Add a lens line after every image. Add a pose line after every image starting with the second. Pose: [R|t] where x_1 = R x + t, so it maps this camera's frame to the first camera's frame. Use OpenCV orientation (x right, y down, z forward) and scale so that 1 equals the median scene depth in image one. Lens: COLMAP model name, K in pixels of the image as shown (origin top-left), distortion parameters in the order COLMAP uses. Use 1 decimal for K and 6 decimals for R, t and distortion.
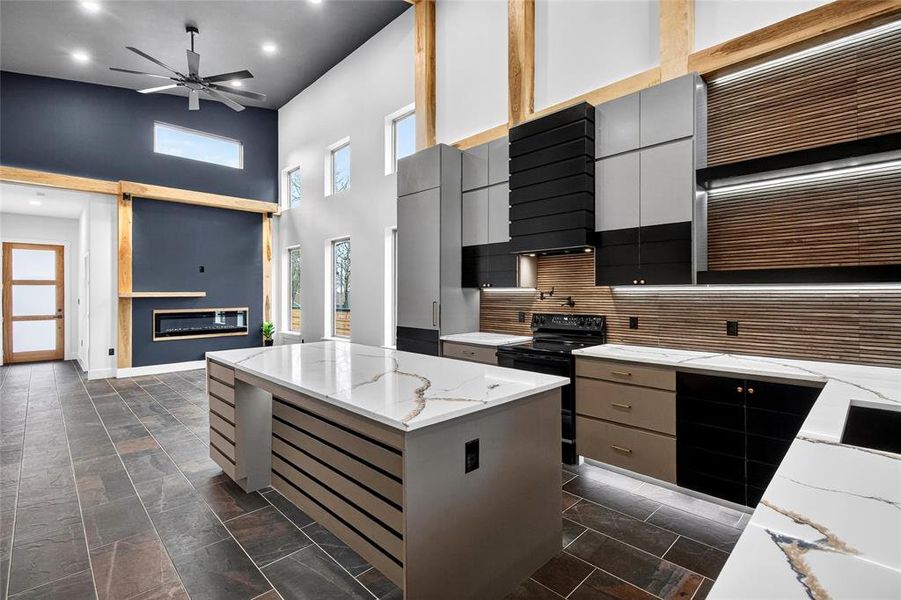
lens RADIAL K [[419.3, 0, 454.4], [0, 419.3, 291.4], [0, 0, 1]] dist [0.016577, -0.010380]
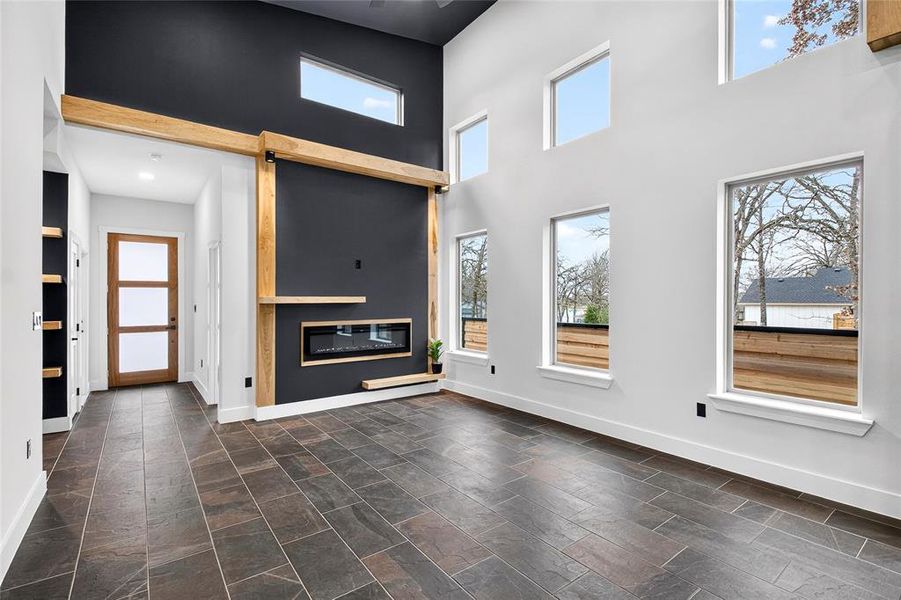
lens RADIAL K [[419.3, 0, 452.2], [0, 419.3, 298.1], [0, 0, 1]] dist [0.016577, -0.010380]
pose [[0.991064, 0.002160, -0.133371, -0.330229], [-0.001997, 0.999997, 0.001351, 0.002902], [0.133373, -0.001073, 0.991065, 0.305782]]
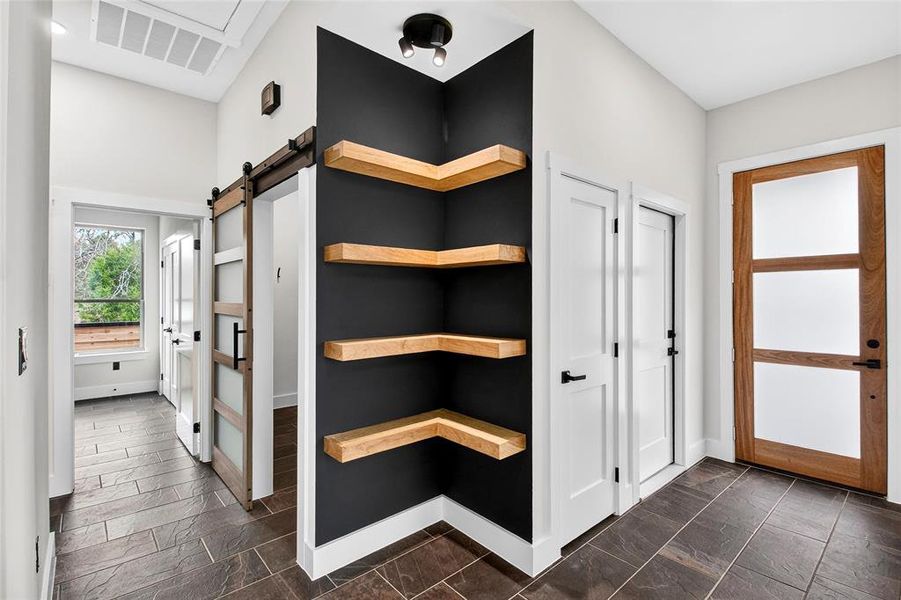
lens RADIAL K [[419.3, 0, 464.2], [0, 419.3, 296.5], [0, 0, 1]] dist [0.016577, -0.010380]
pose [[-0.042495, -0.002182, -0.999094, -0.629319], [0.005330, 0.999983, -0.002411, 0.007629], [0.999082, -0.005427, -0.042483, 0.739087]]
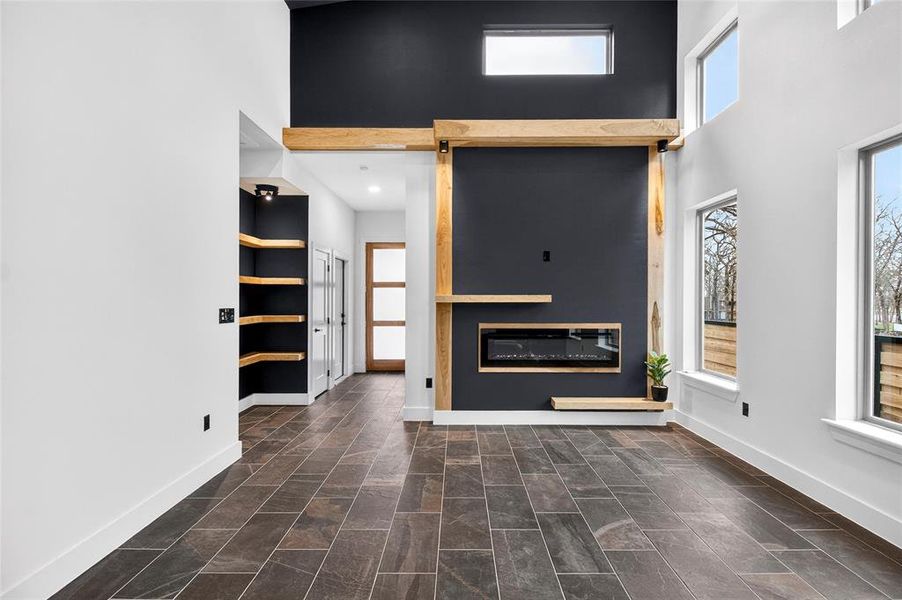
lens RADIAL K [[419.8, 0, 455.6], [0, 419.8, 298.6], [0, 0, 1]] dist [0.016577, -0.010380]
pose [[0.708790, 0.005399, -0.705399, -0.261144], [-0.001081, 0.999978, 0.006568, 0.002946], [0.705419, -0.003892, 0.708780, 0.468753]]
